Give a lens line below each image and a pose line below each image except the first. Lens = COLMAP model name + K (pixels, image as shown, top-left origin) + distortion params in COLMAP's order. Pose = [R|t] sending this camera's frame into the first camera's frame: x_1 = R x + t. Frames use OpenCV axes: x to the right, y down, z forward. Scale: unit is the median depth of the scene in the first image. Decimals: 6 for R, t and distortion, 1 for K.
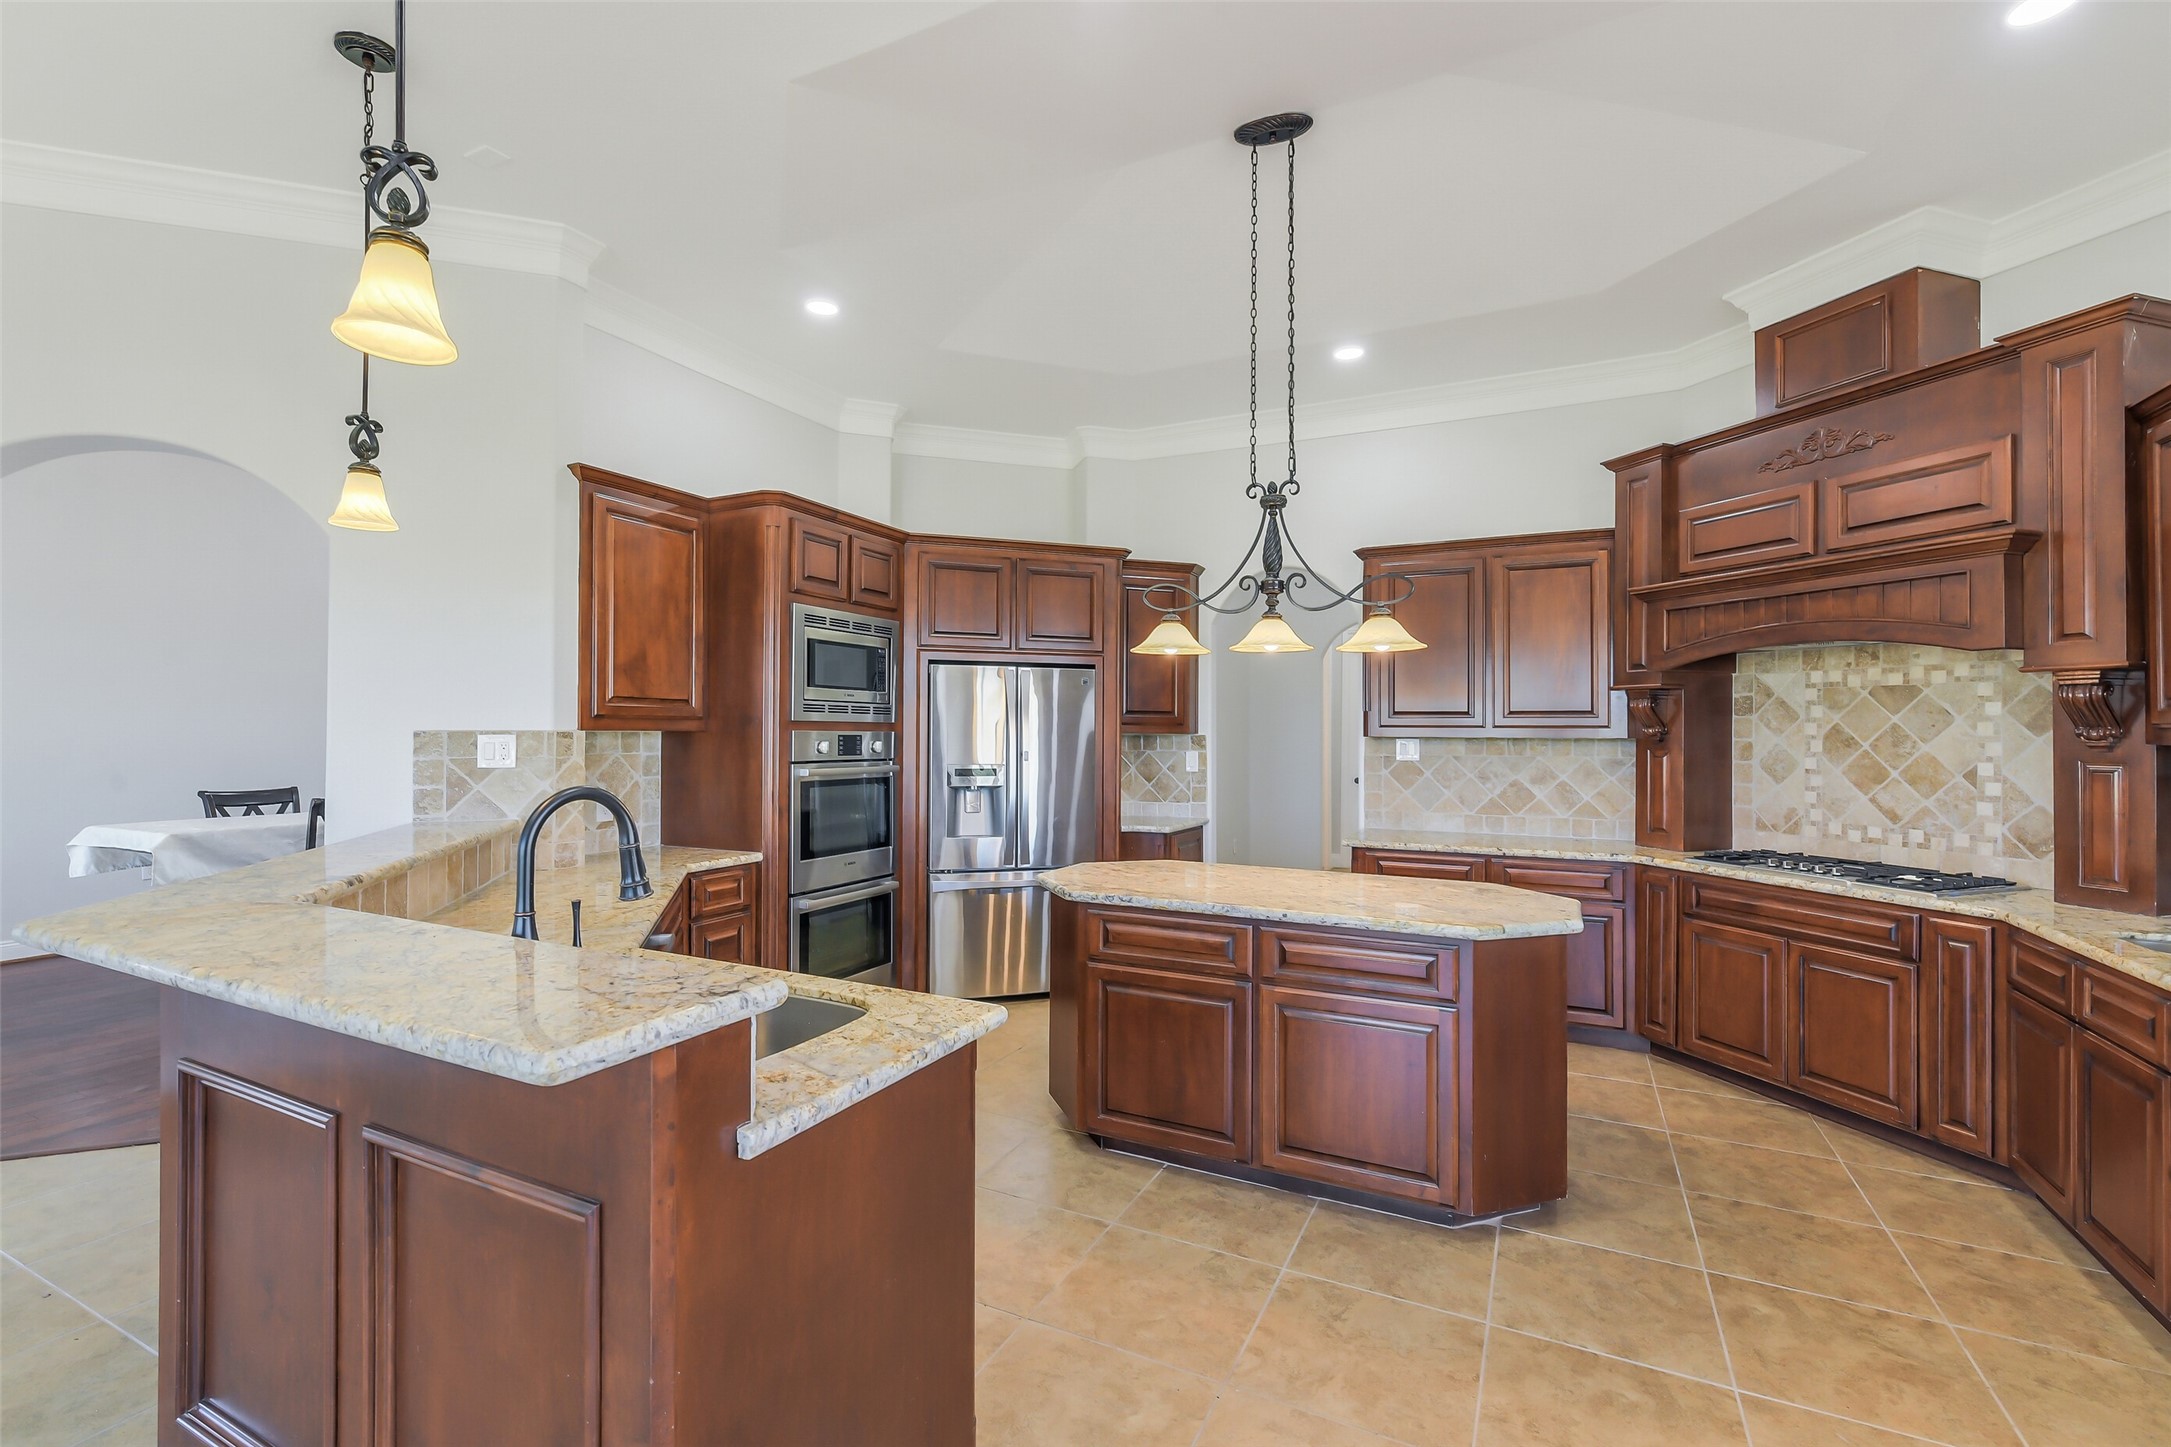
lens RADIAL K [[942.7, 0, 1081.7], [0, 942.7, 721.4], [0, 0, 1]] dist [-0.003956, -0.001583]
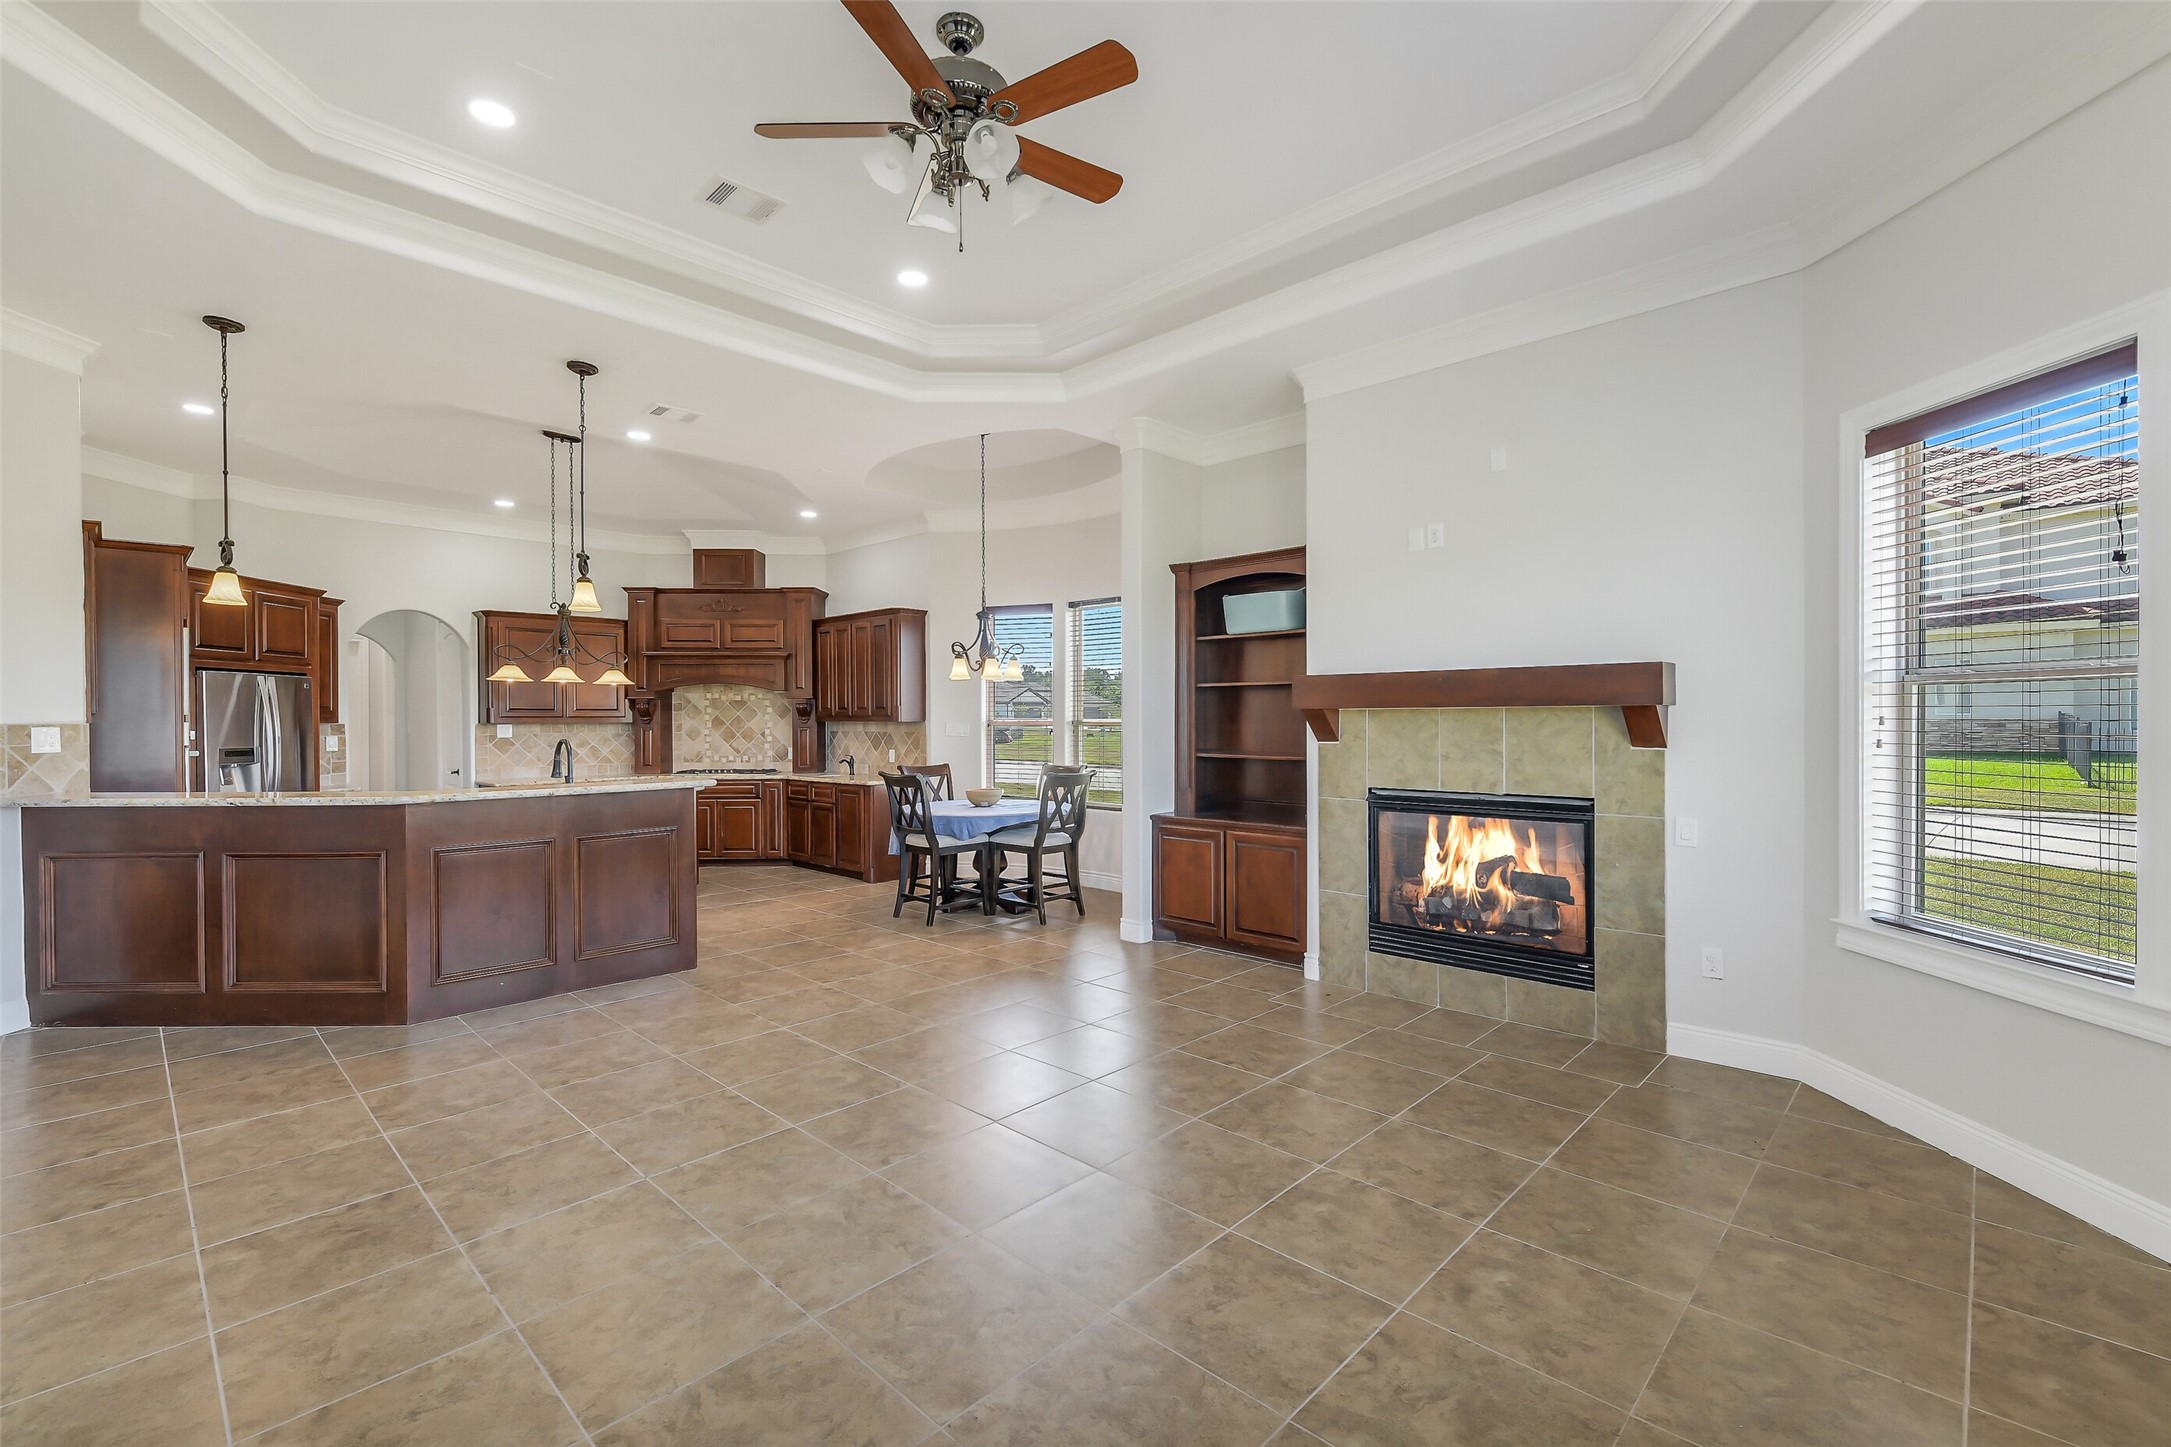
lens RADIAL K [[942.7, 0, 1095.2], [0, 942.7, 718.0], [0, 0, 1]] dist [-0.003956, -0.001583]
pose [[0.284070, -0.005708, 0.958787, -1.177639], [-0.002210, 0.999976, 0.006608, -0.007891], [-0.958801, -0.003996, 0.284050, -0.596910]]
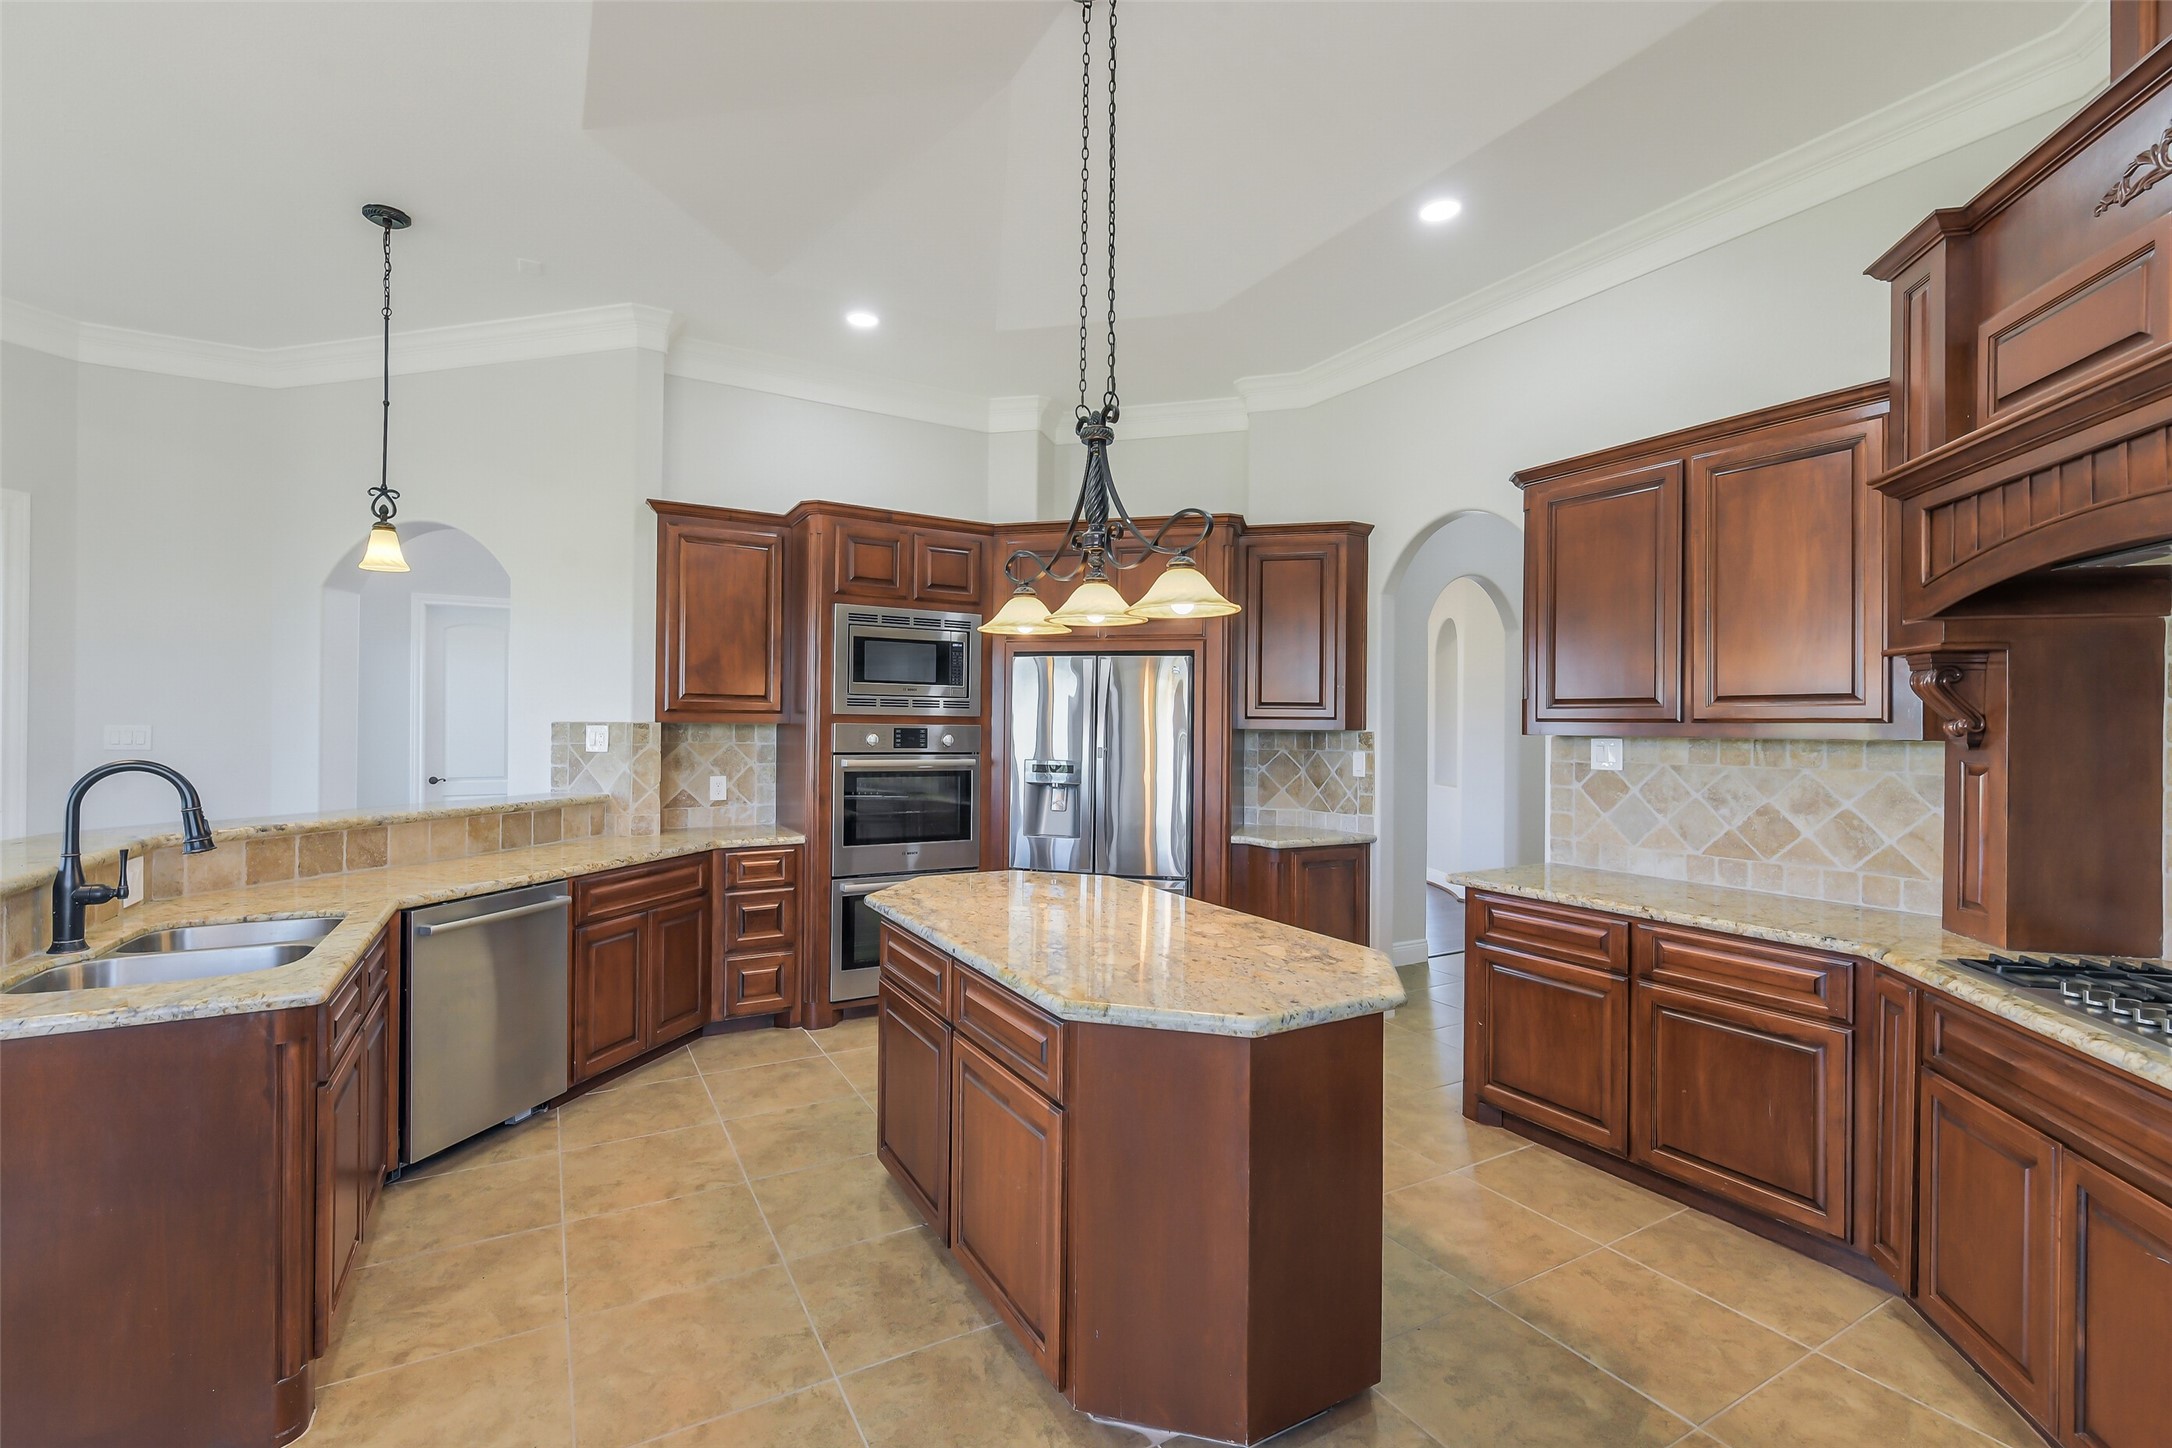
lens RADIAL K [[943.2, 0, 1078.0], [0, 943.2, 722.3], [0, 0, 1]] dist [-0.003956, -0.001583]
pose [[0.835235, 0.001310, -0.549891, 0.489286], [-0.000050, 0.999997, 0.002305, 0.005946], [0.549893, -0.001898, 0.835233, 0.253013]]
